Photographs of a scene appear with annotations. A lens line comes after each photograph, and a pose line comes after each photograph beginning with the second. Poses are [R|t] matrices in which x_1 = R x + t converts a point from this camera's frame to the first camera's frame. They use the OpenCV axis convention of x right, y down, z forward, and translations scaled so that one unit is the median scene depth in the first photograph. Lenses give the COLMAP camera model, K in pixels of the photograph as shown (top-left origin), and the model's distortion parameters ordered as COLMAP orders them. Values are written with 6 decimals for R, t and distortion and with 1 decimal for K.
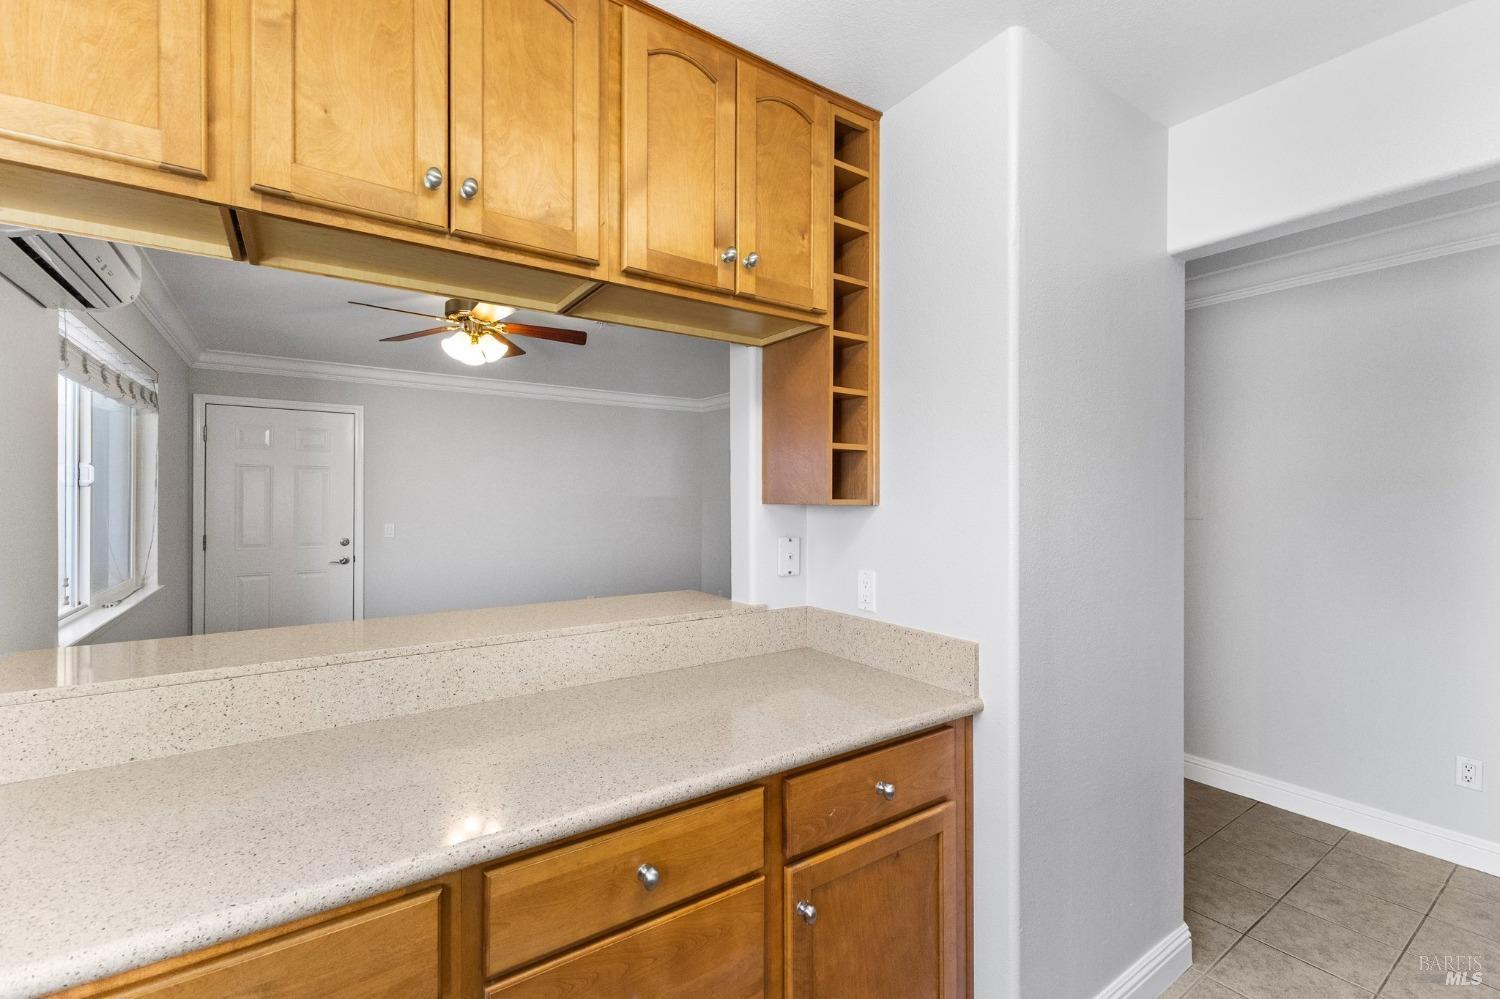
lens RADIAL K [[658.8, 0, 754.1], [0, 658.8, 499.5], [0, 0, 1]] dist [0.012548, -0.005157]
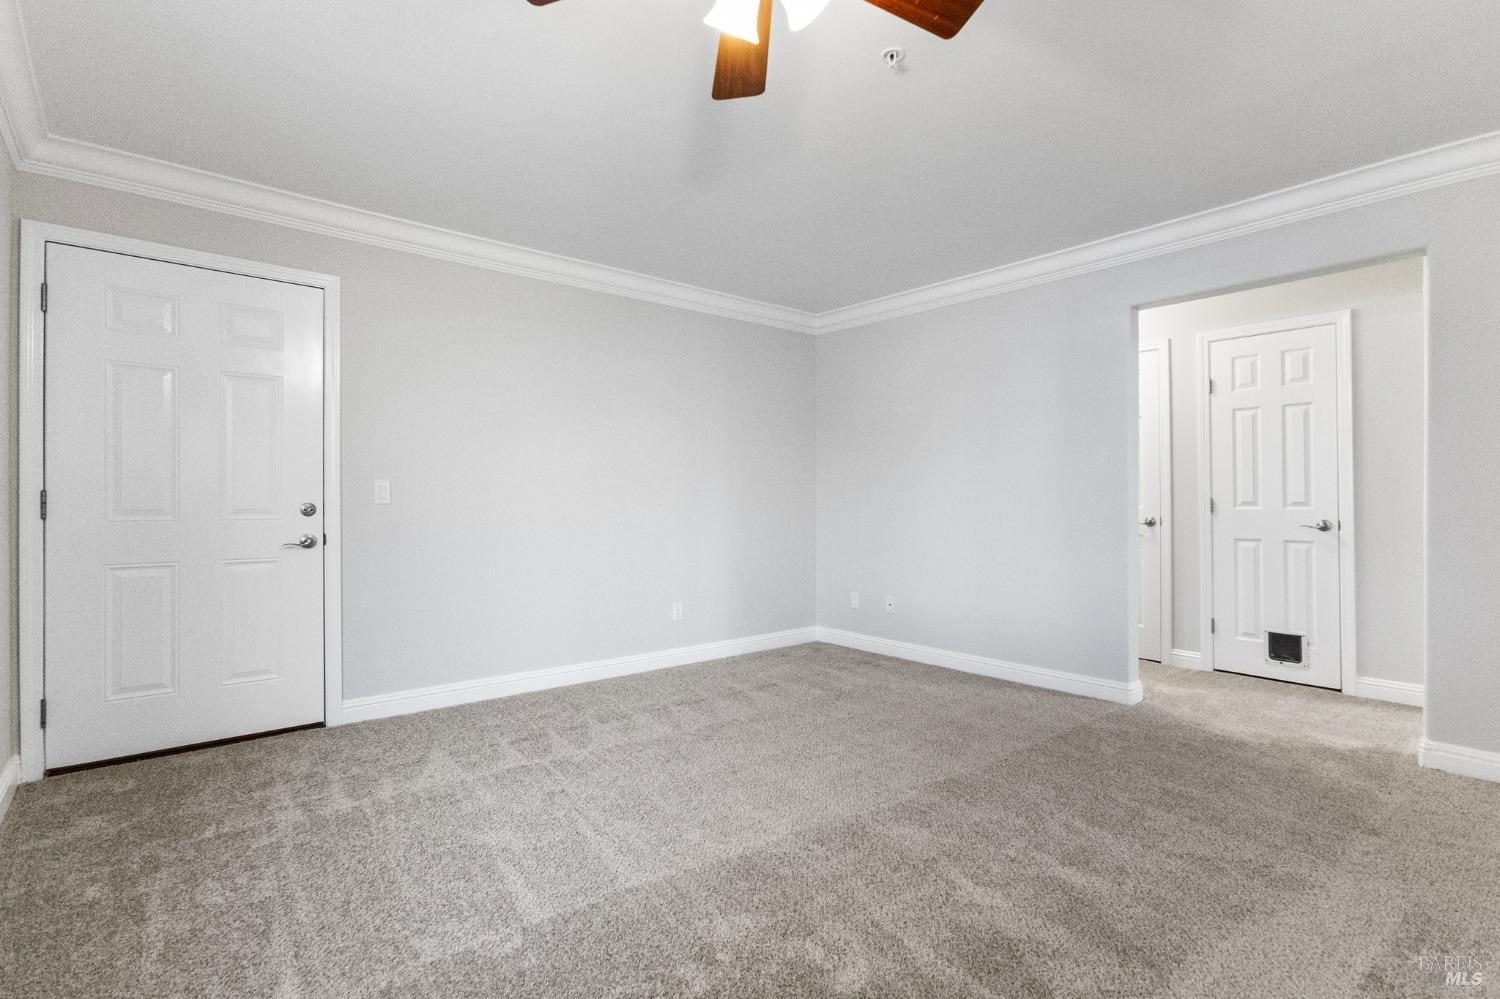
lens RADIAL K [[695.3, 0, 748.3], [0, 695.3, 495.7], [0, 0, 1]] dist [-0.000624, 0.000067]
pose [[0.994543, -0.000930, 0.104319, -0.302028], [0.001040, 0.999999, -0.000999, 0.053035], [-0.104318, 0.001102, 0.994543, 0.359640]]
